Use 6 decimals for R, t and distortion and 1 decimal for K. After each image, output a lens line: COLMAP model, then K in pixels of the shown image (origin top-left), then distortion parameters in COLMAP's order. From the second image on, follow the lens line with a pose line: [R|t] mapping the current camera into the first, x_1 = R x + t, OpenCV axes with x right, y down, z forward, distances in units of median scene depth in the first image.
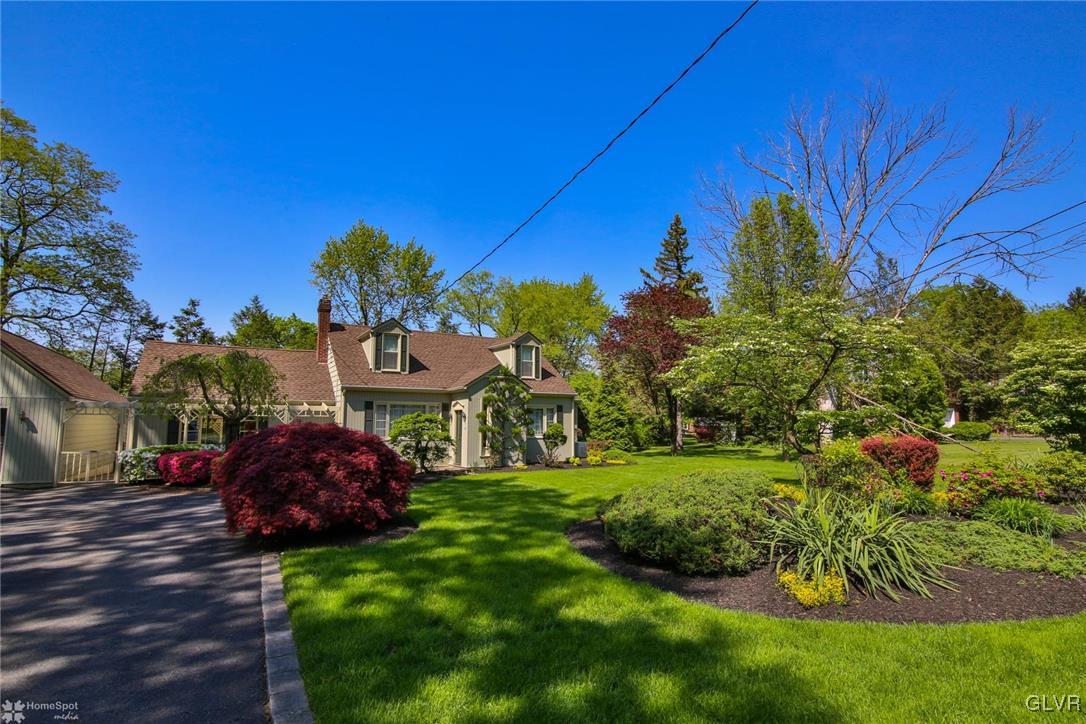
lens RADIAL K [[530.5, 0, 542.9], [0, 530.5, 364.2], [0, 0, 1]] dist [-0.019943, 0.000437]
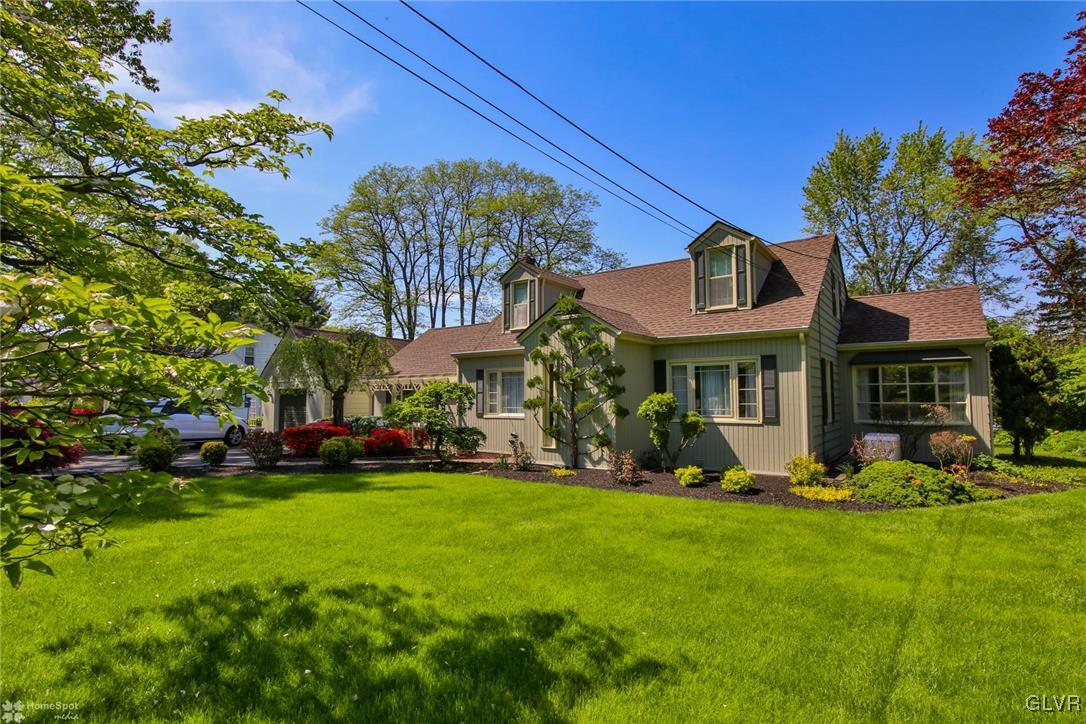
lens RADIAL K [[530.5, 0, 542.9], [0, 530.5, 364.2], [0, 0, 1]] dist [-0.019943, 0.000437]
pose [[0.394191, -0.062005, -0.916935, 0.430862], [0.105575, 0.994171, -0.021841, 0.083326], [0.912944, -0.088196, 0.398440, 0.704826]]
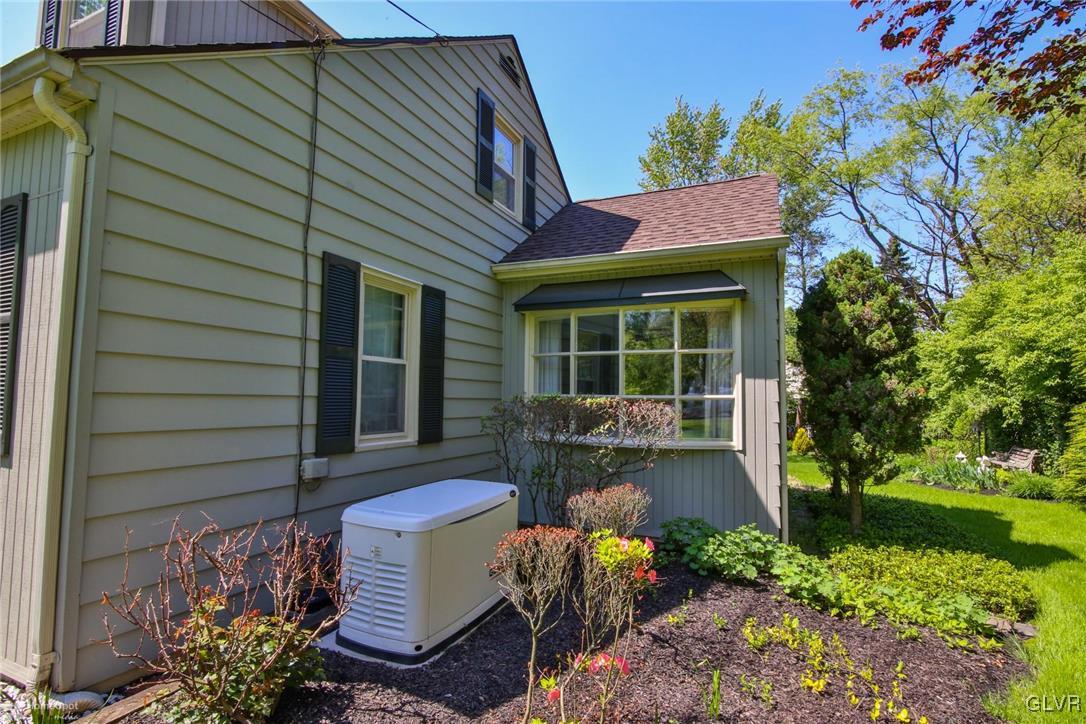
lens RADIAL K [[517.7, 0, 543.0], [0, 517.7, 362.0], [0, 0, 1]] dist [-0.017758, 0.000110]
pose [[0.579092, -0.044715, -0.814035, 0.227104], [0.080342, 0.996764, 0.002401, 0.139259], [0.811294, -0.066792, 0.580811, 1.150396]]
